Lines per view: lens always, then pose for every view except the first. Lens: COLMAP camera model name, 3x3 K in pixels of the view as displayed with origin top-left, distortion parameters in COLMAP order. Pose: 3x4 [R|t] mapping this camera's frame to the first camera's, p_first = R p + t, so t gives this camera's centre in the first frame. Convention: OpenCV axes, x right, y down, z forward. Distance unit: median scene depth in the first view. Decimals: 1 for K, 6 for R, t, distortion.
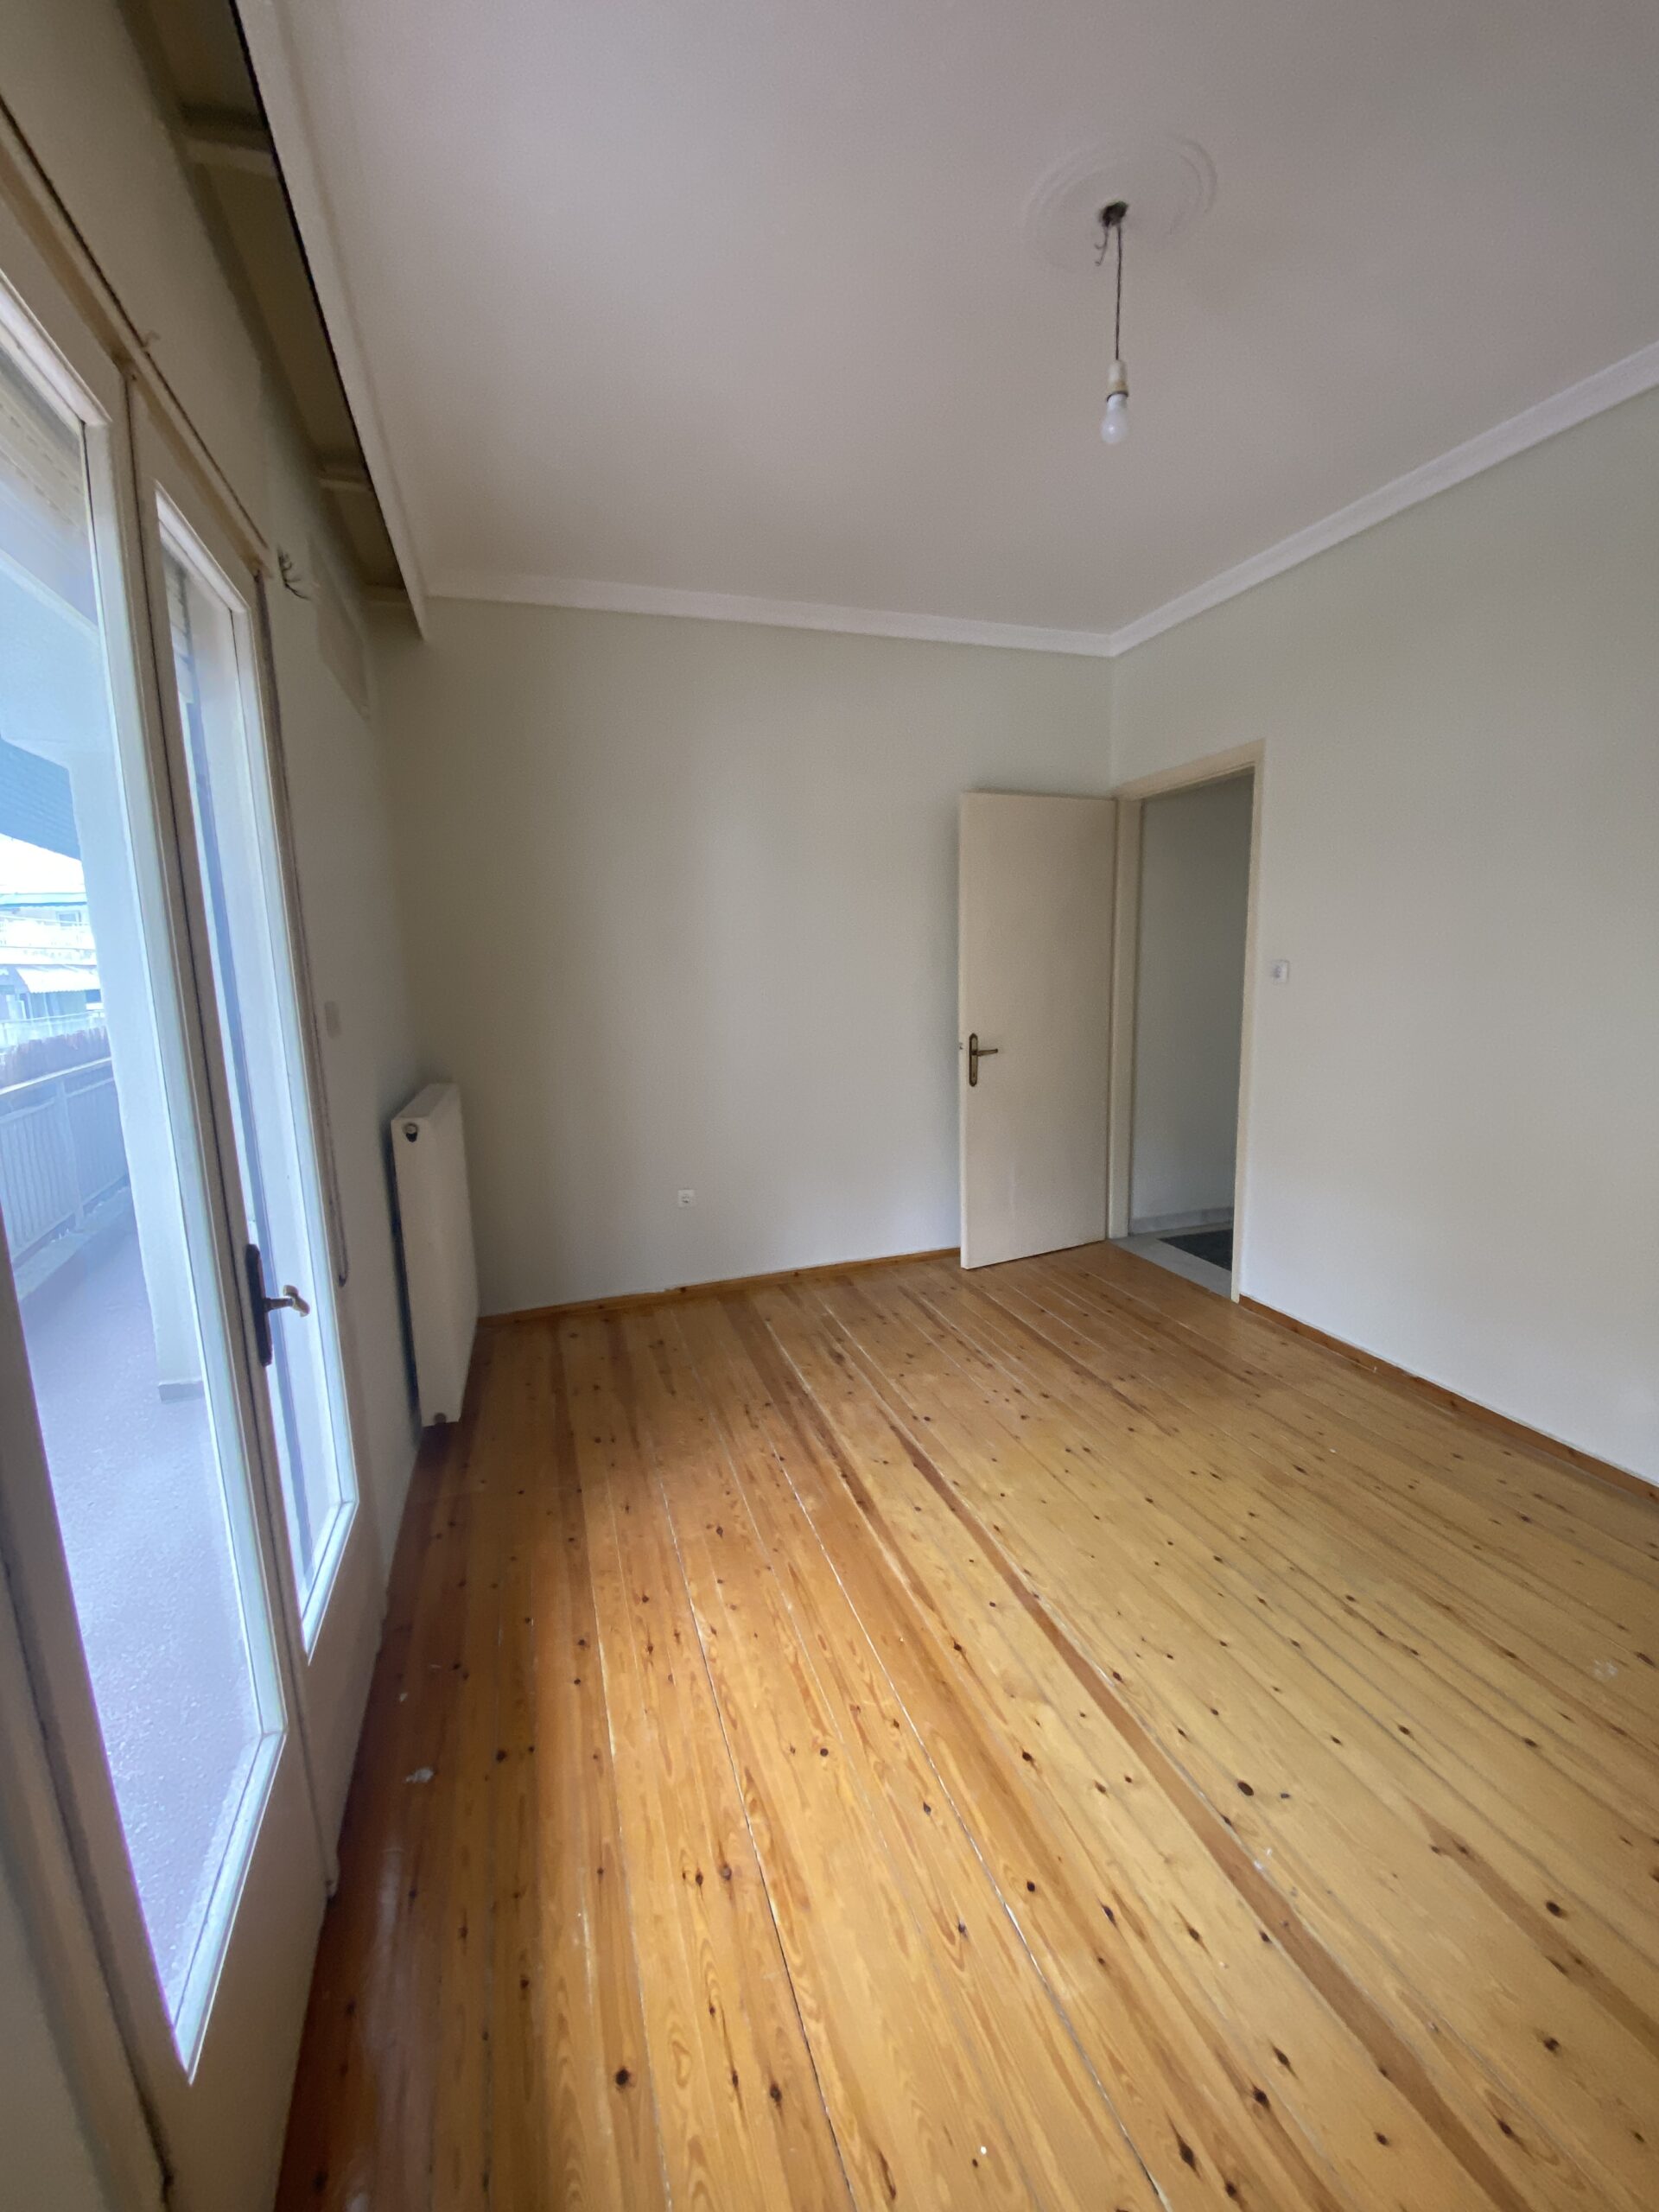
lens RADIAL K [[897.2, 0, 828.0], [0, 897.2, 1096.4], [0, 0, 1]] dist [0.022217, -0.018668]
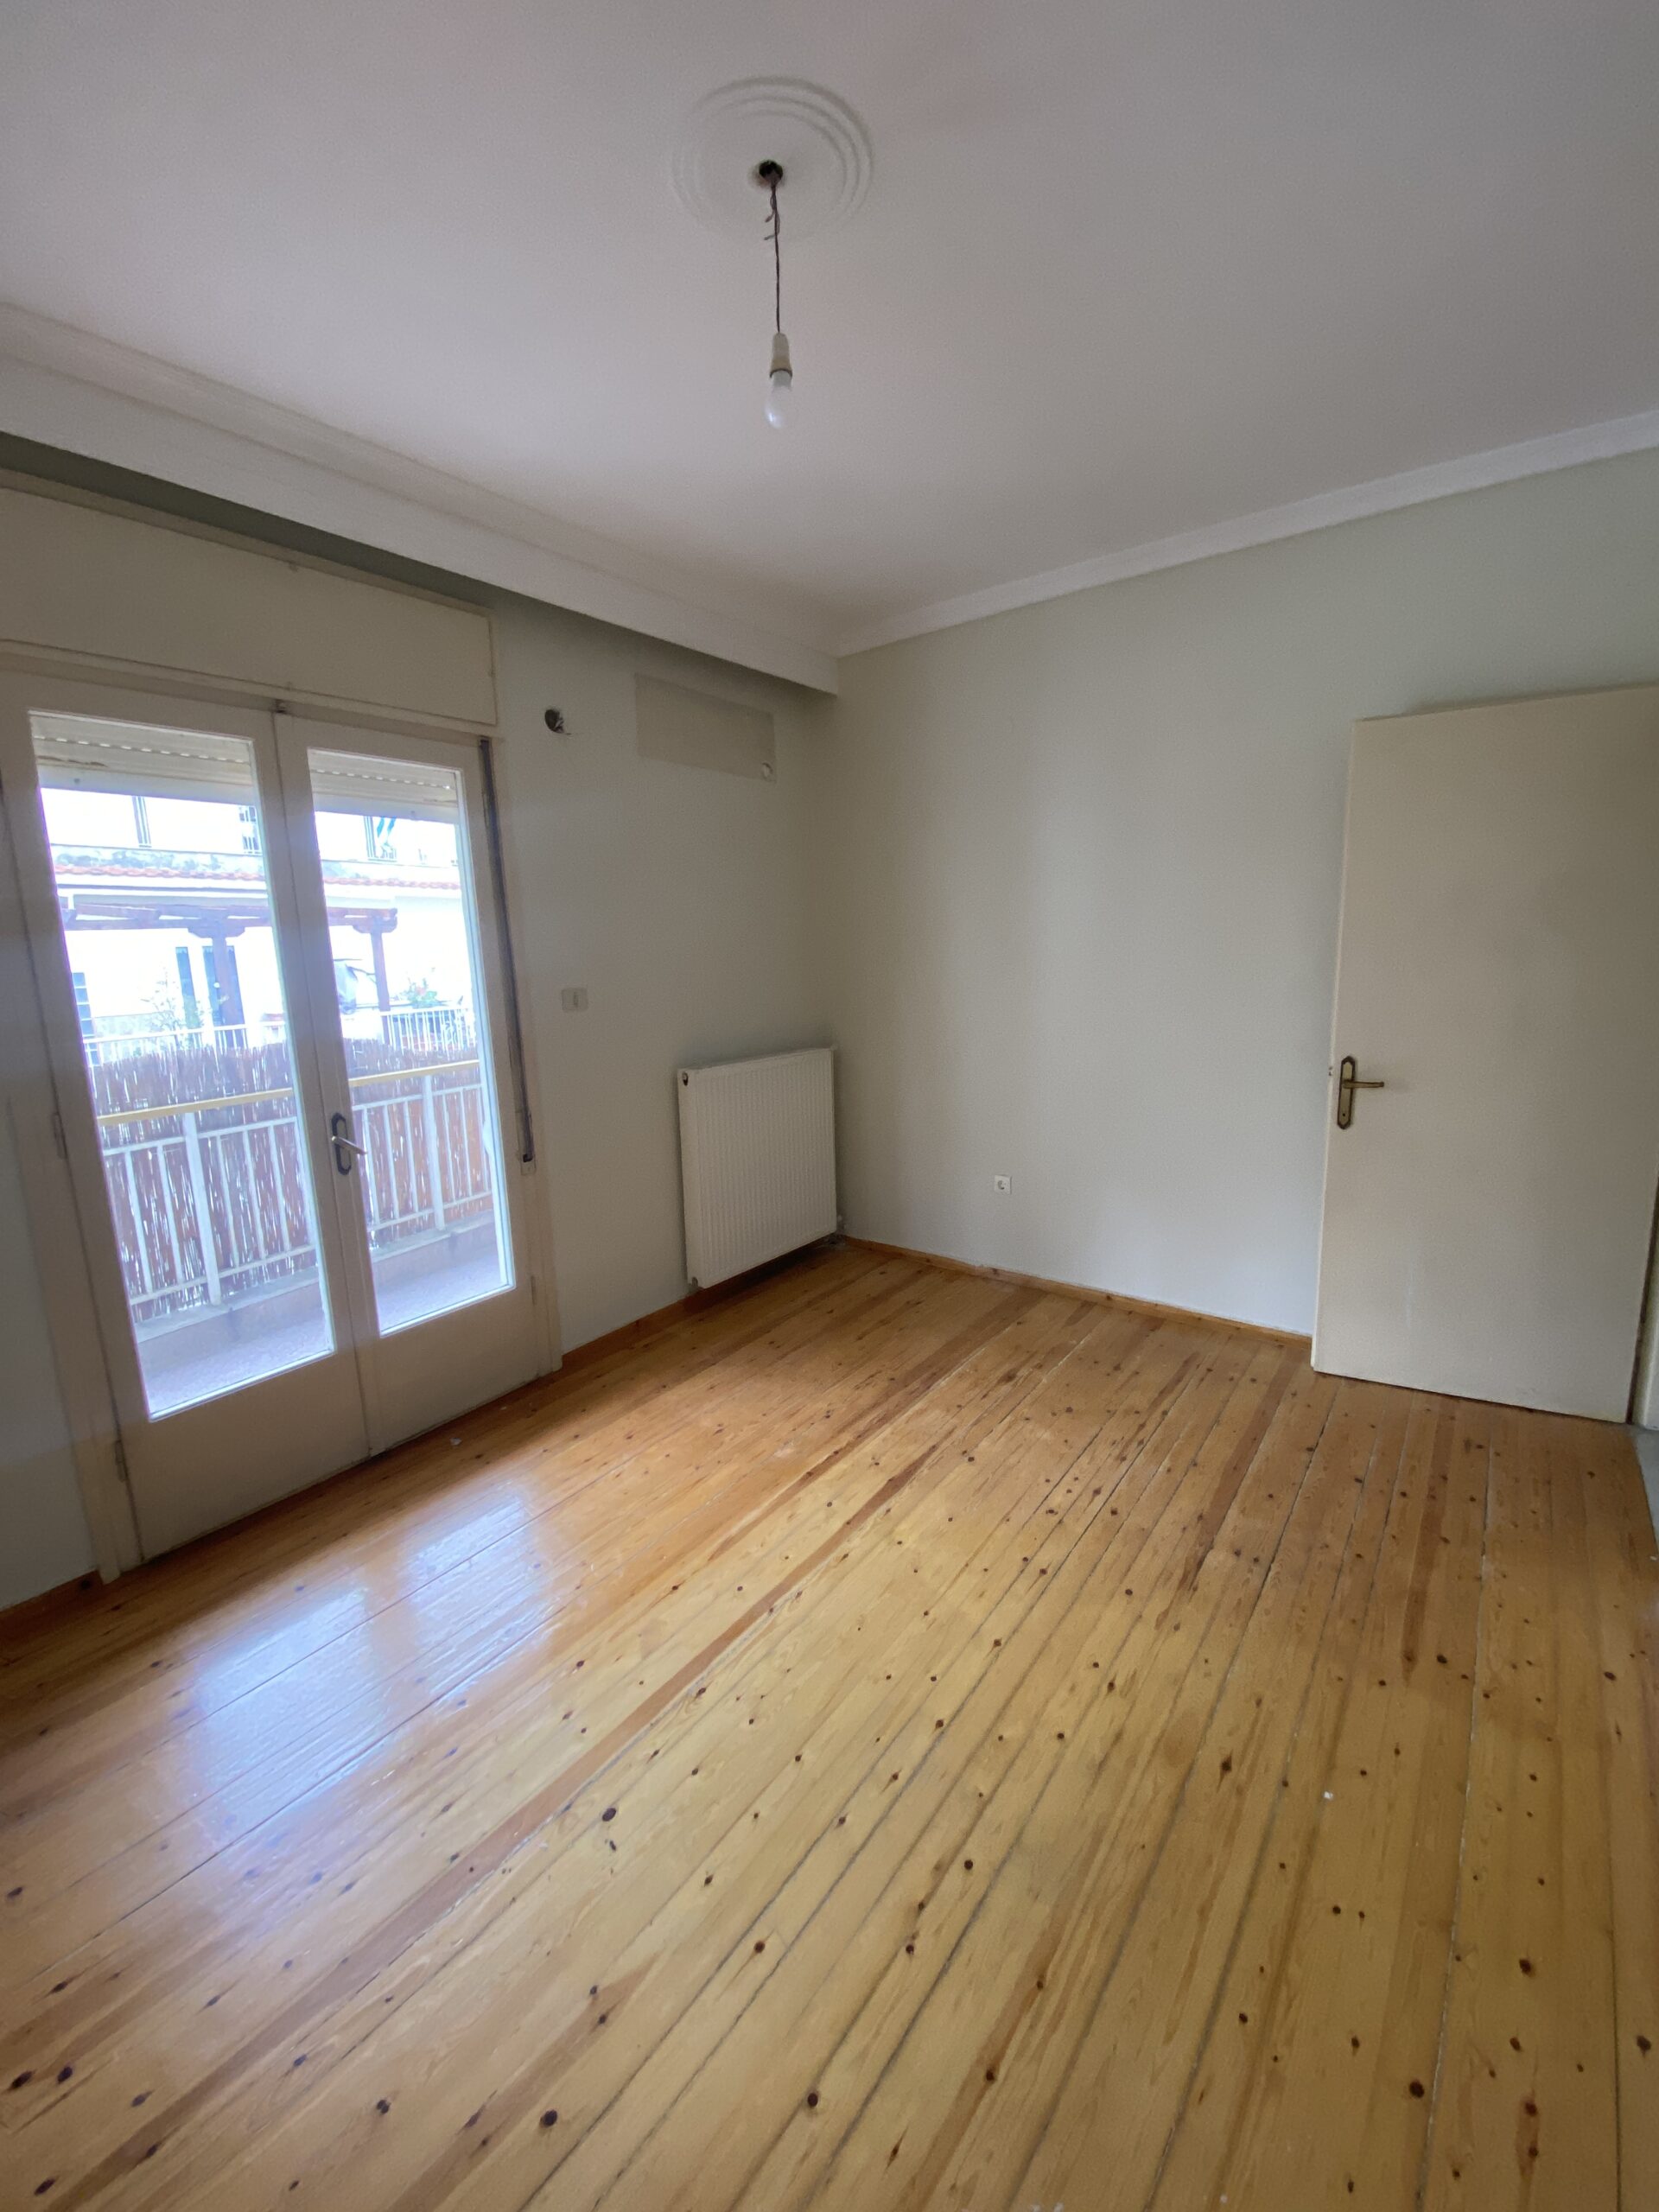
lens RADIAL K [[902.1, 0, 829.0], [0, 902.1, 1105.5], [0, 0, 1]] dist [-0.001588, -0.013574]
pose [[0.565501, 0.160580, -0.808964, 0.784406], [-0.125530, 0.986193, 0.108009, -0.085897], [0.815139, 0.040471, 0.577850, 0.367593]]
